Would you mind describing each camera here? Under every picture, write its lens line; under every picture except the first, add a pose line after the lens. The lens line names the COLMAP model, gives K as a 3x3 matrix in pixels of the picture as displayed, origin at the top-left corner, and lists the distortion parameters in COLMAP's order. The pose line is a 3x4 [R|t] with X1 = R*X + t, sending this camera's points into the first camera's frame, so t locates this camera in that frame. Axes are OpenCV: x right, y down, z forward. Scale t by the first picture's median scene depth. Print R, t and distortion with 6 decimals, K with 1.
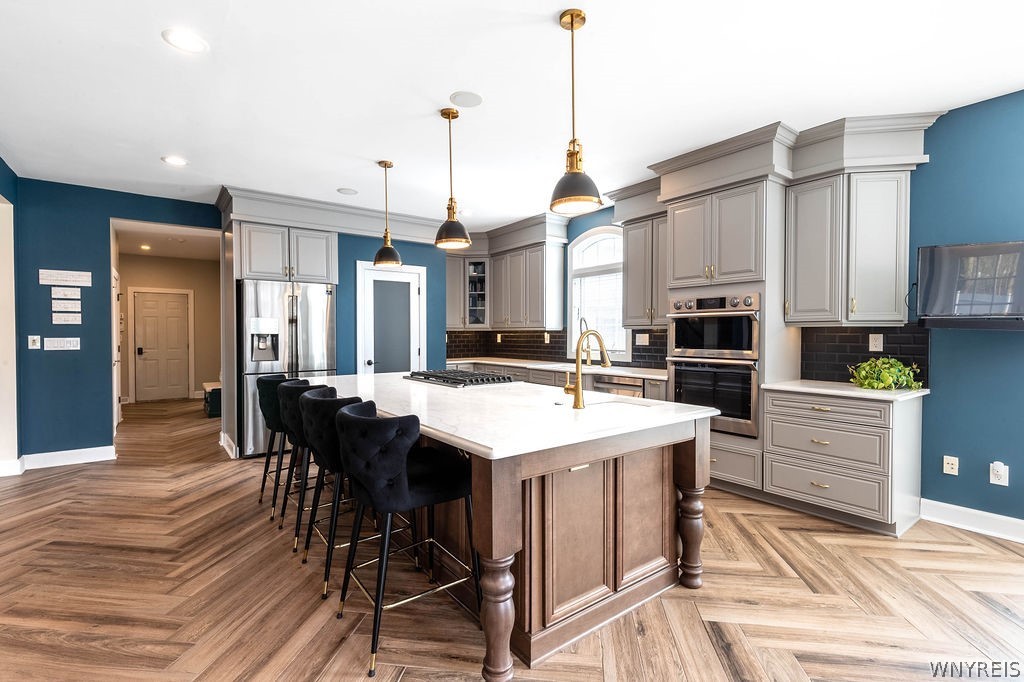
lens RADIAL K [[482.9, 0, 510.2], [0, 482.9, 353.2], [0, 0, 1]] dist [-0.000431, -0.000081]
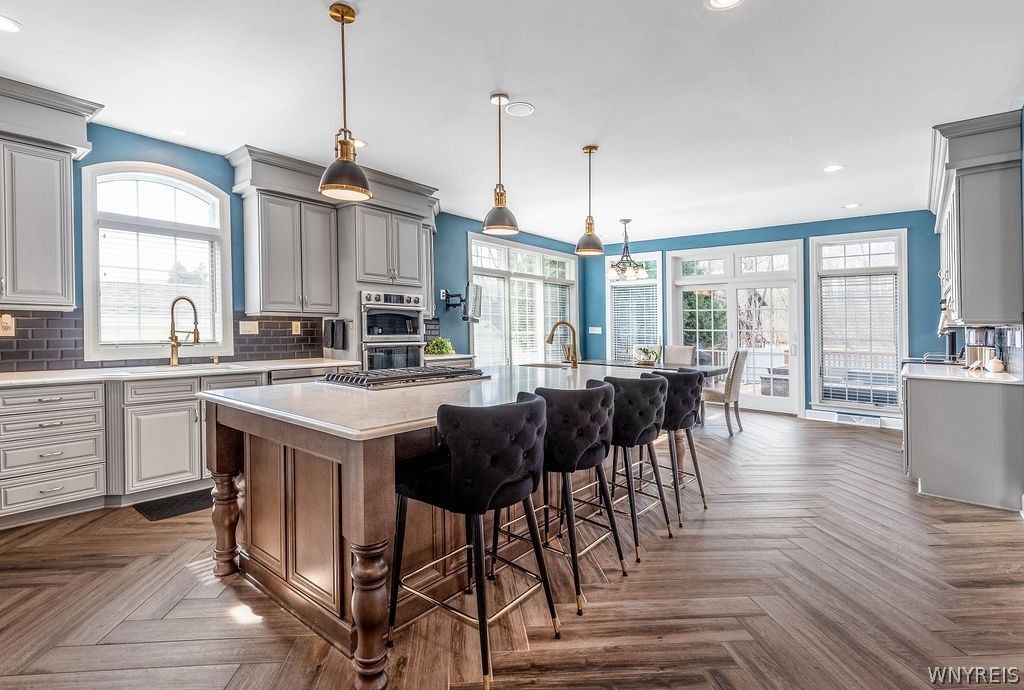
lens RADIAL K [[475.9, 0, 510.2], [0, 475.9, 321.9], [0, 0, 1]] dist [0.000294, 0.000041]
pose [[-0.234073, 0.001604, 0.972218, -0.839695], [0.030194, 0.999528, 0.005620, -0.037655], [-0.971750, 0.030670, -0.234011, 0.947574]]
